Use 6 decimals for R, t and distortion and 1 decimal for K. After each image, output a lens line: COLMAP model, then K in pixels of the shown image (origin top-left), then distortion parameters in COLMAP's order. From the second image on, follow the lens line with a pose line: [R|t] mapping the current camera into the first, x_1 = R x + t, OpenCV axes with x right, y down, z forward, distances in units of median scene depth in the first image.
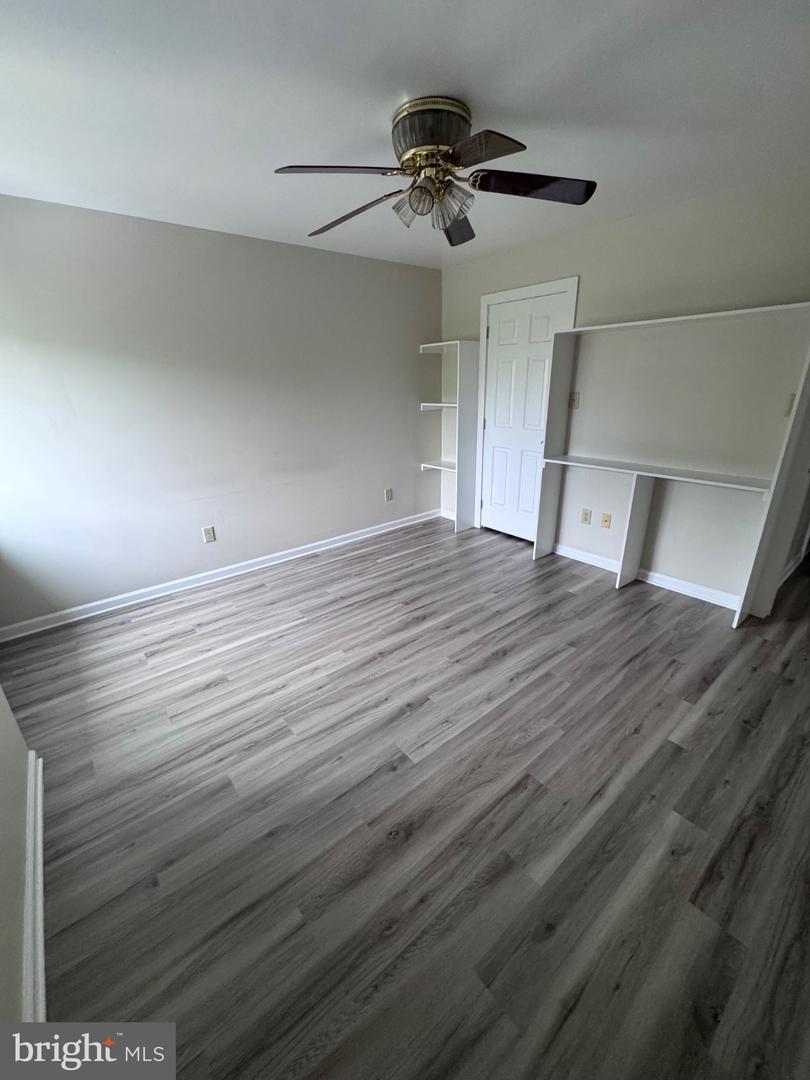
lens RADIAL K [[430.4, 0, 405.4], [0, 430.4, 540.2], [0, 0, 1]] dist [-0.002880, -0.000124]
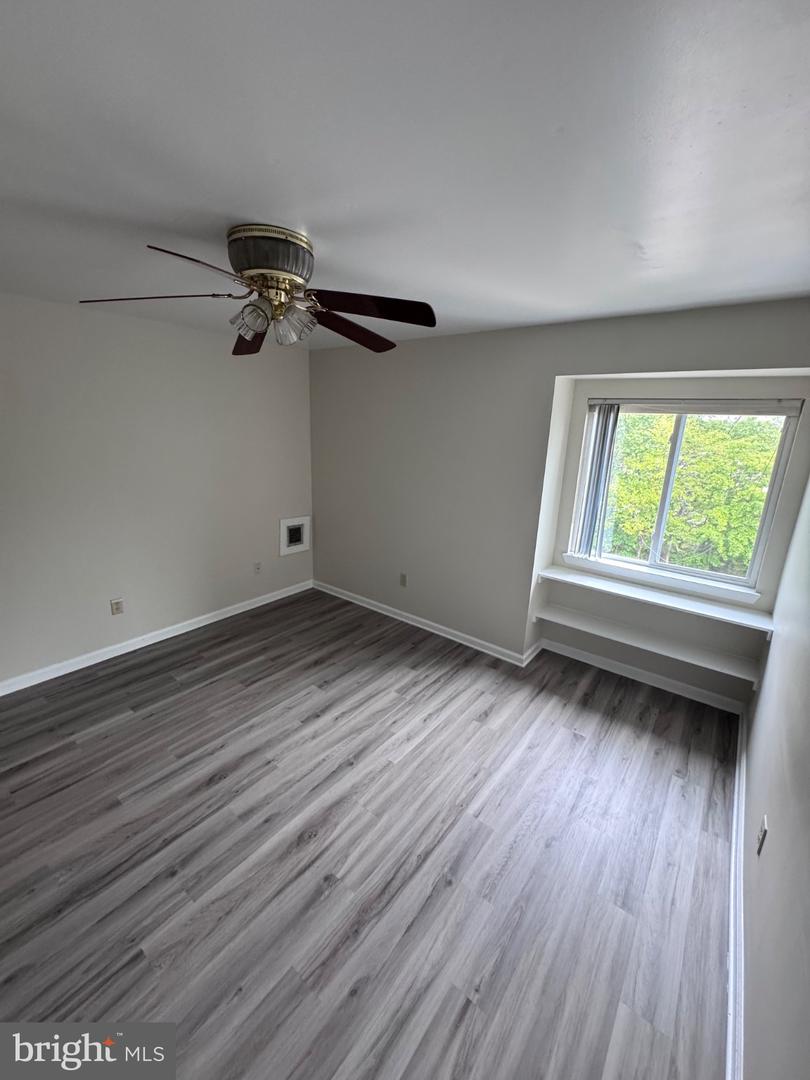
lens RADIAL K [[430.4, 0, 405.4], [0, 430.4, 540.2], [0, 0, 1]] dist [-0.002880, -0.000124]
pose [[-0.974360, 0.054704, -0.218244, 0.004893], [-0.085335, 0.807669, 0.583429, -0.751068], [0.208185, 0.587093, -0.782292, 1.607686]]
